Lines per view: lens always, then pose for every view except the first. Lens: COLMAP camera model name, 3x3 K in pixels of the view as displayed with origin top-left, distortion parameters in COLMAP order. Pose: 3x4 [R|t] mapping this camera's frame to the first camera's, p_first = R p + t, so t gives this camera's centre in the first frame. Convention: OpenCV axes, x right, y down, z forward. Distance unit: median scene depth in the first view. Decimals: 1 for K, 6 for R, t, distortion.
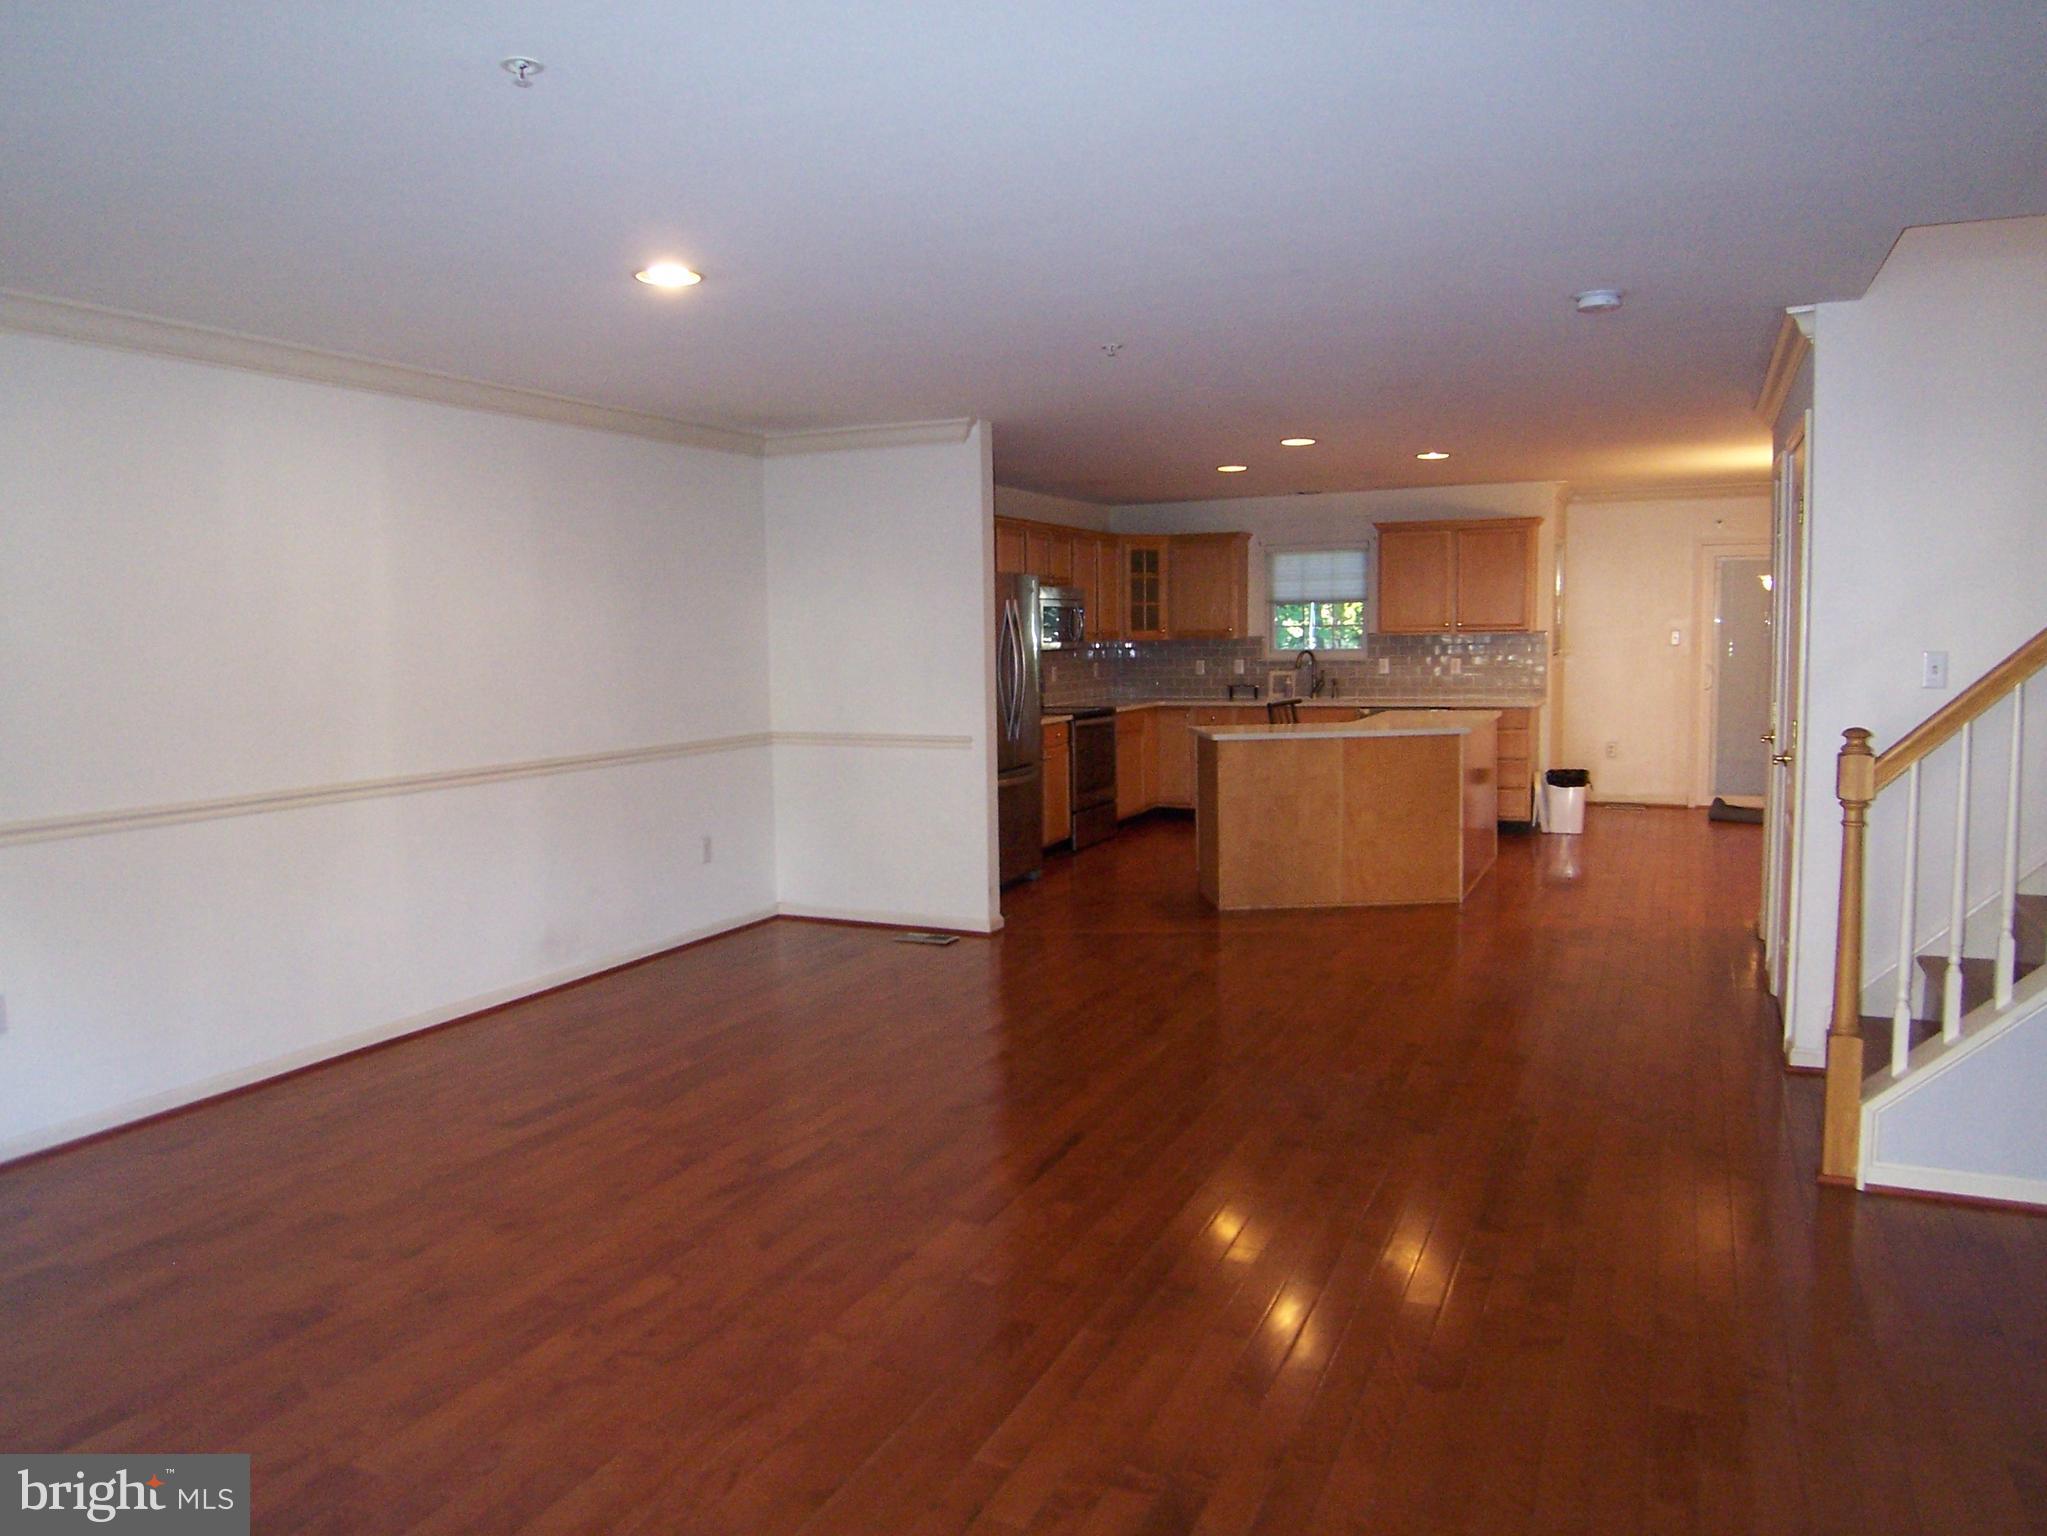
lens RADIAL K [[1407.9, 0, 1008.6], [0, 1407.9, 759.4], [0, 0, 1]] dist [-0.013265, -0.042073]
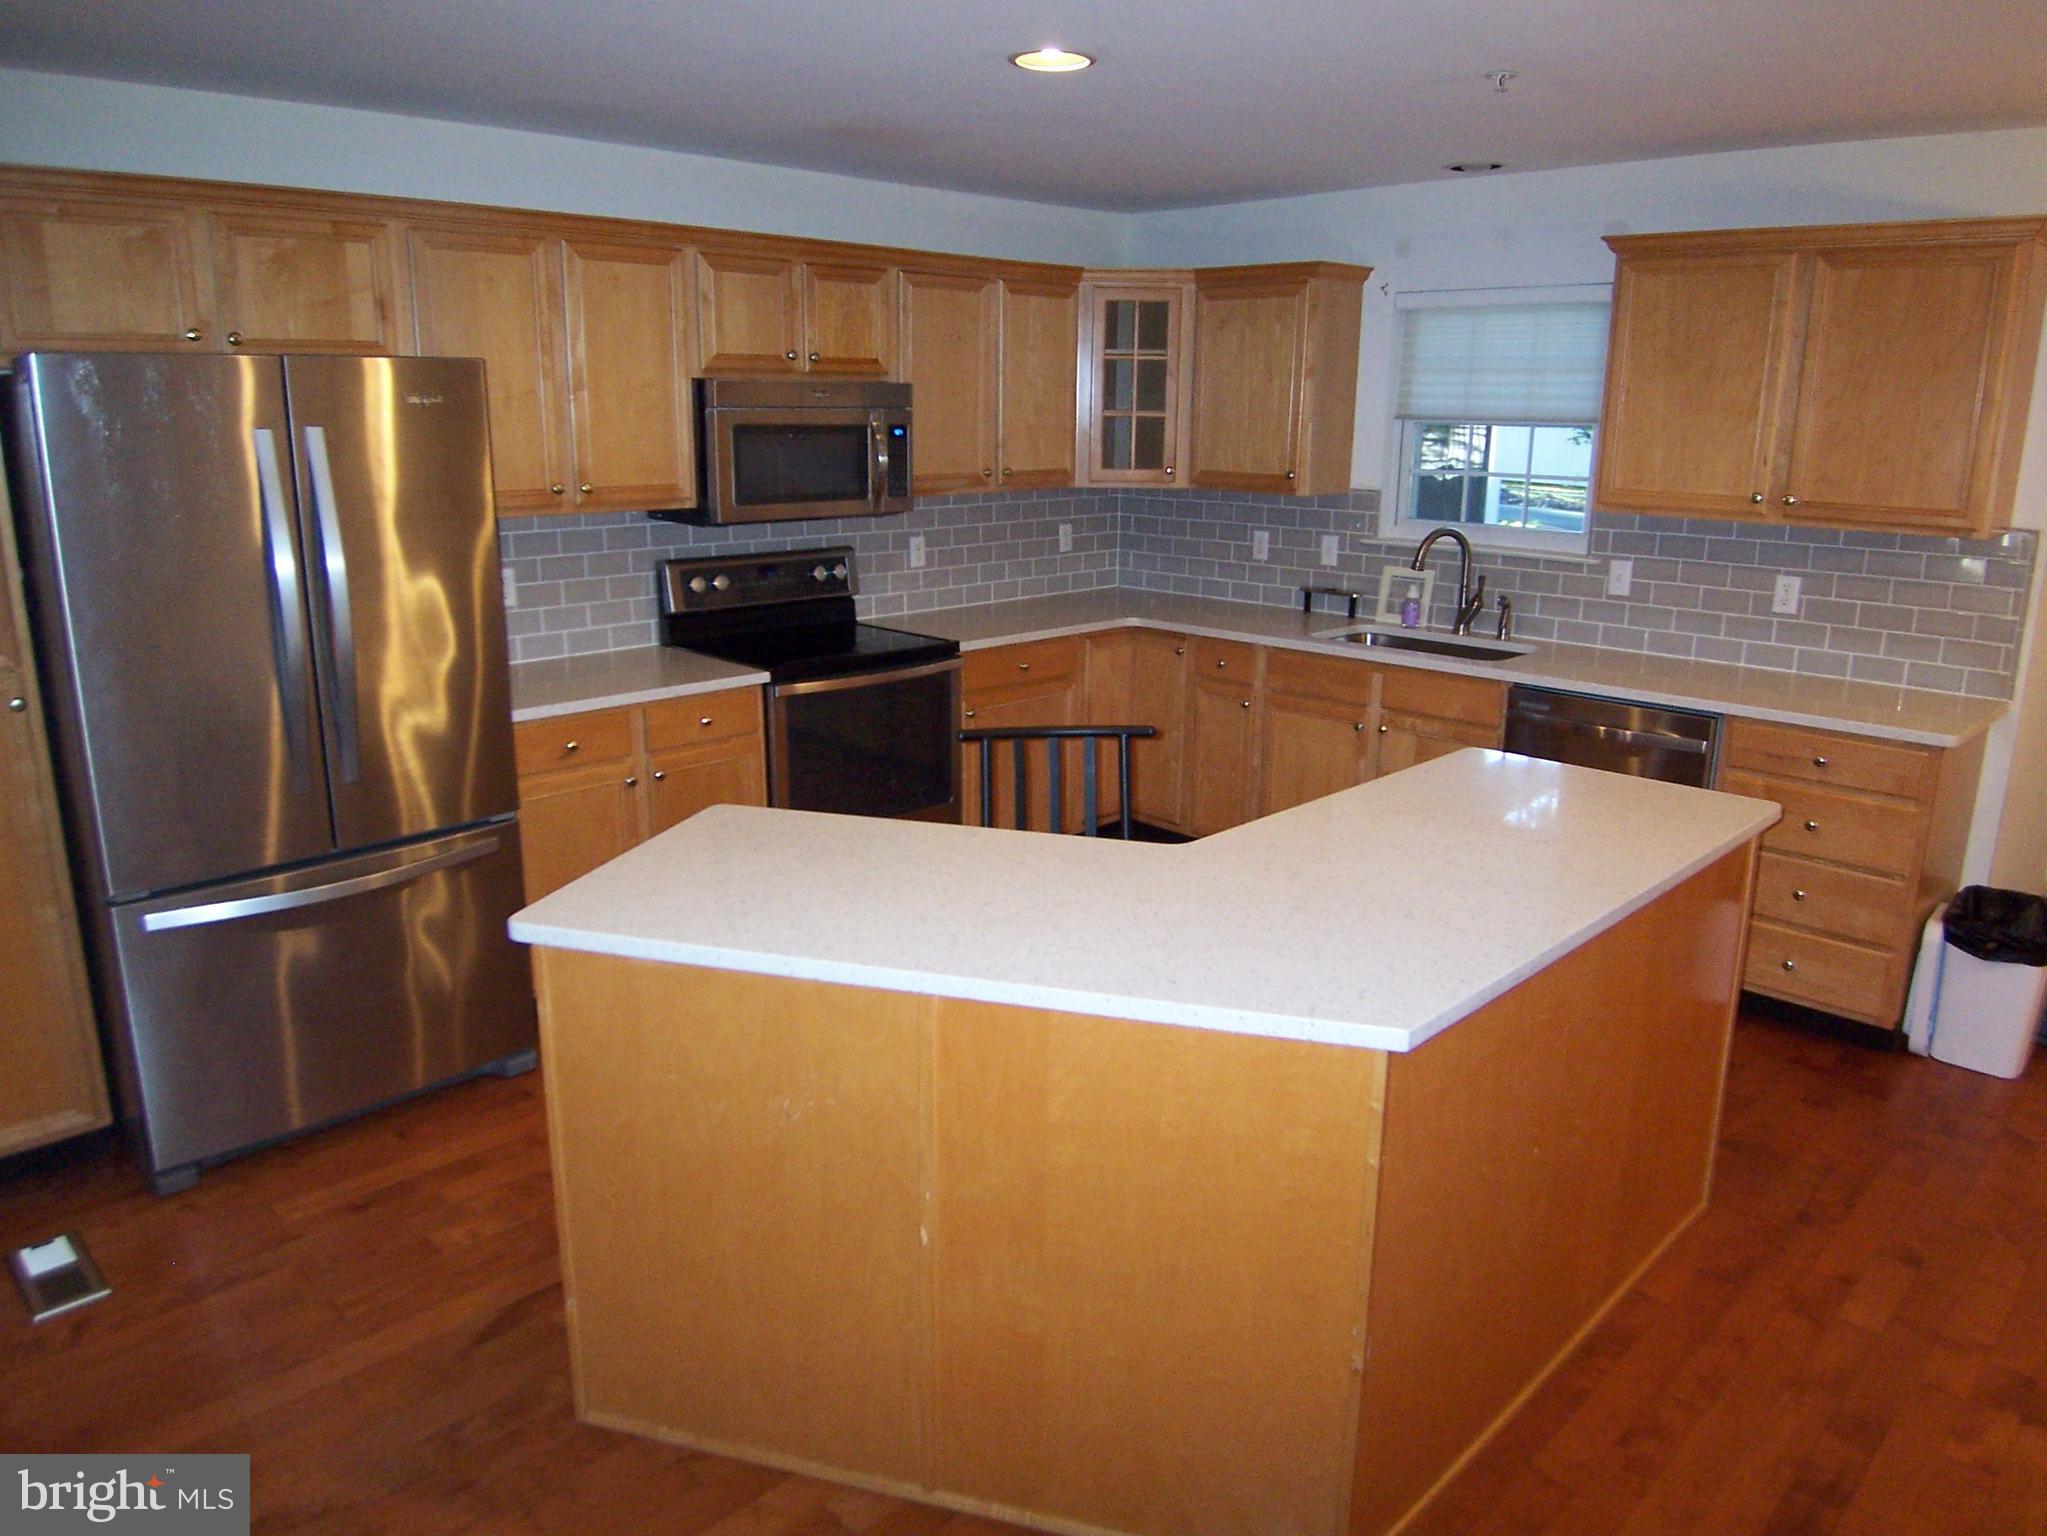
lens RADIAL K [[1407.9, 0, 1012.7], [0, 1407.9, 781.3], [0, 0, 1]] dist [-0.013265, -0.042073]
pose [[0.942388, 0.110667, -0.315686, 0.227713], [-0.054172, 0.981724, 0.182437, -0.071655], [0.330106, -0.154825, 0.931160, 0.504351]]
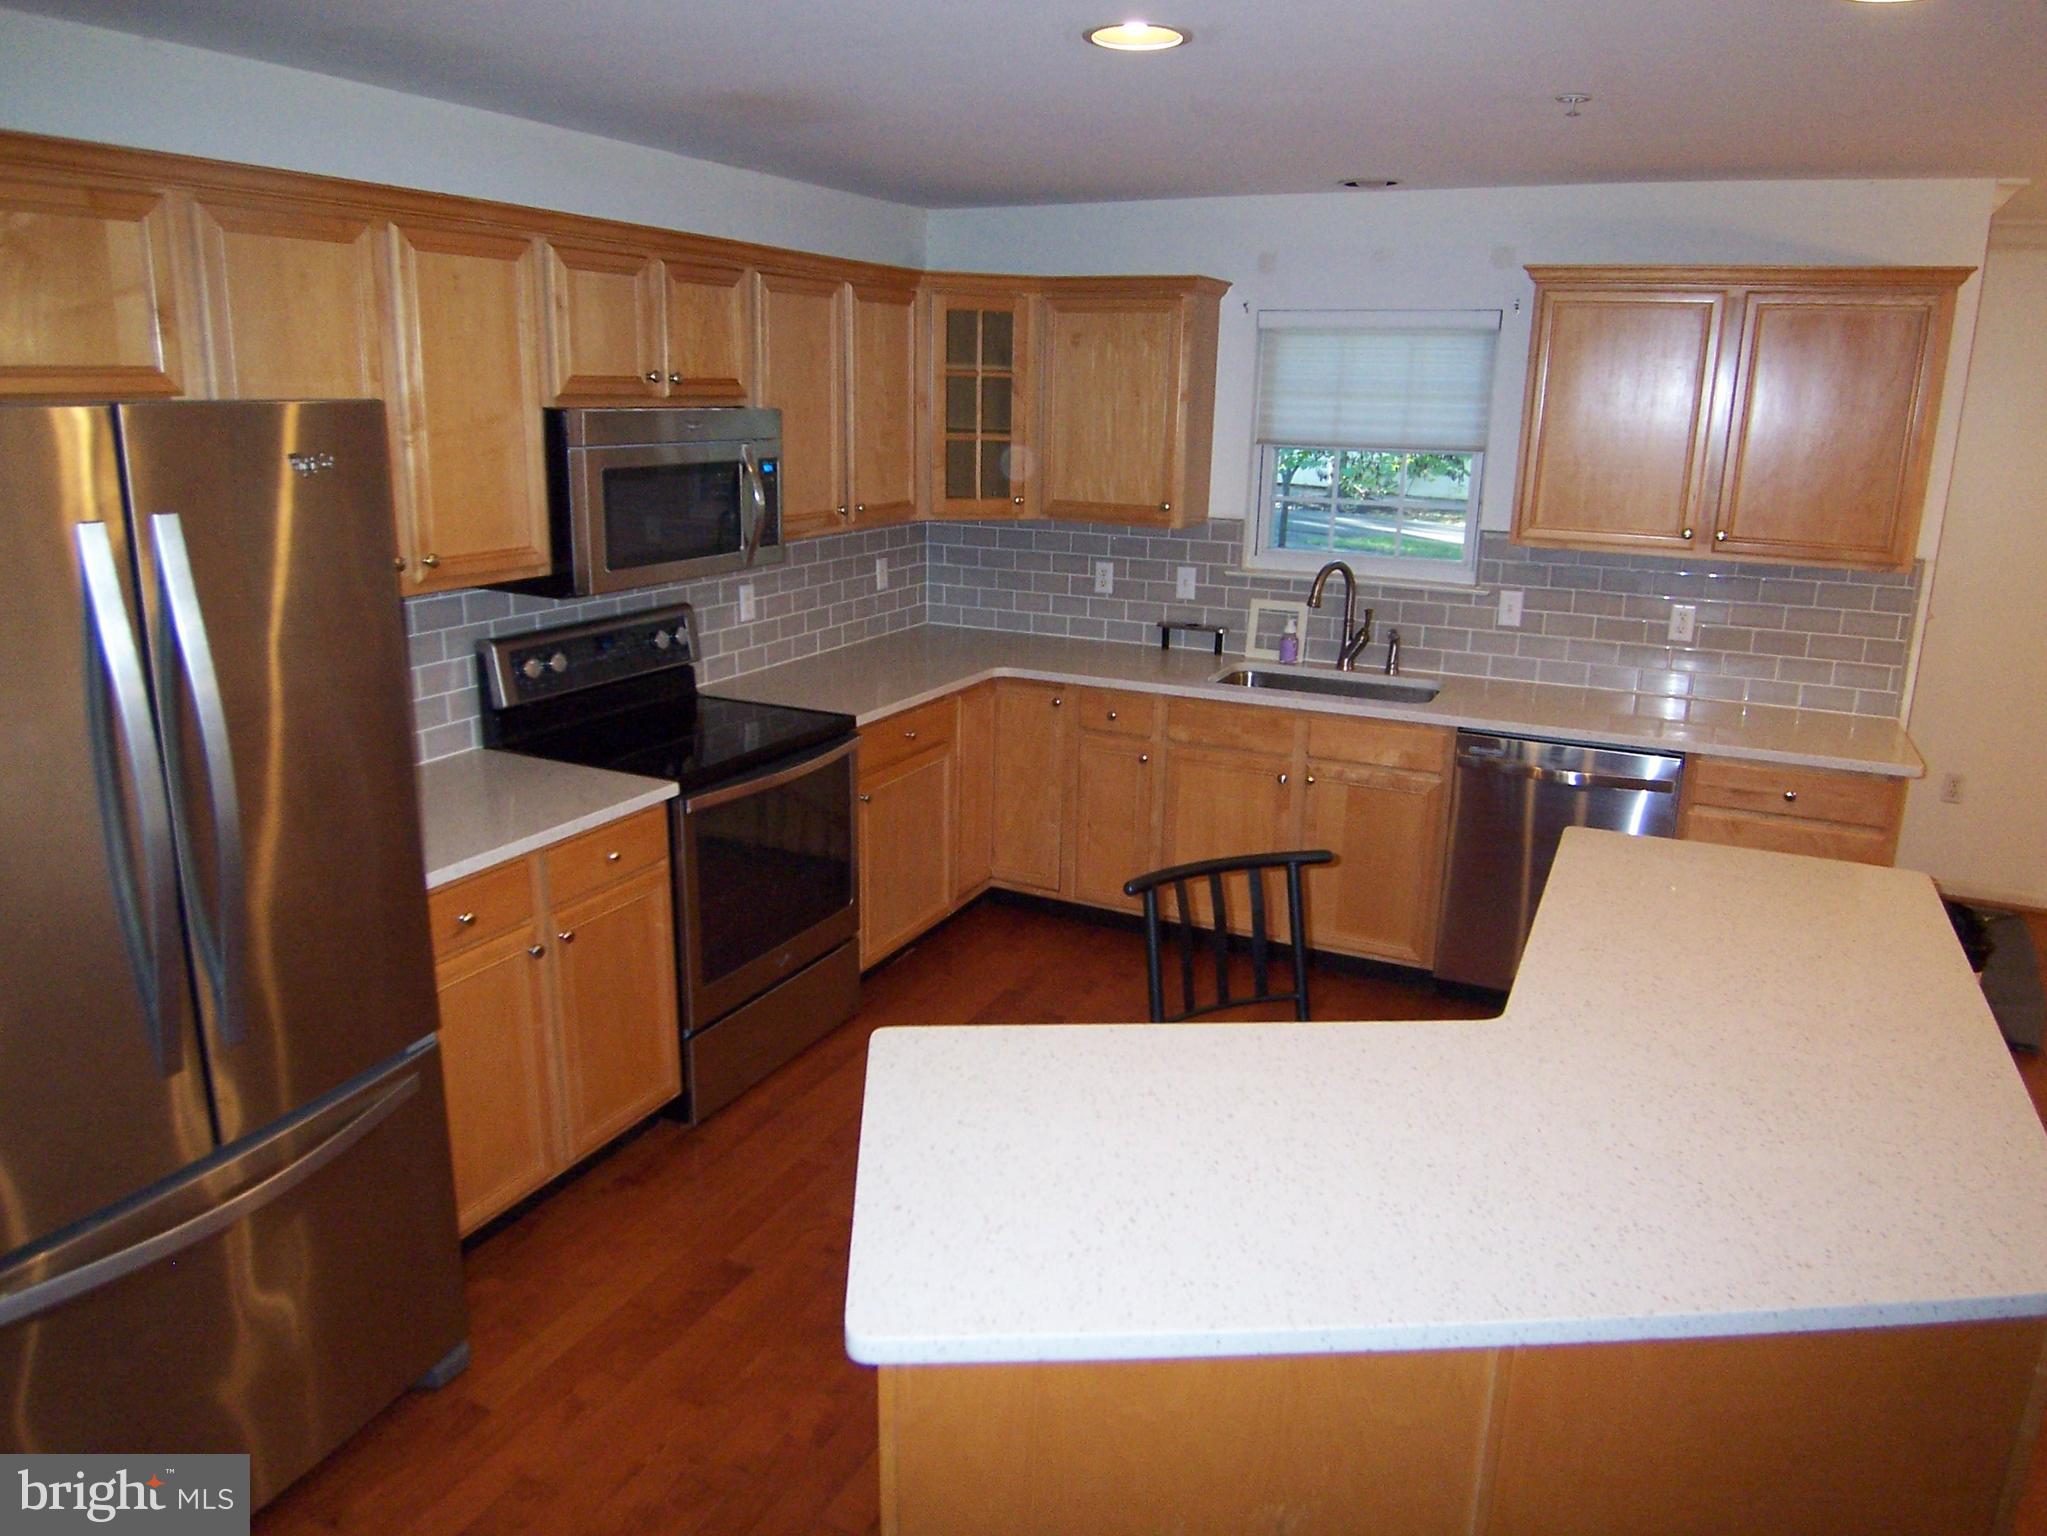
lens RADIAL K [[1407.9, 0, 1023.8], [0, 1407.9, 772.4], [0, 0, 1]] dist [-0.013265, -0.042073]
pose [[0.999368, 0.033495, 0.011887, 0.109432], [-0.035059, 0.983960, 0.174912, -0.085013], [-0.005838, -0.175219, 0.984512, 0.547942]]
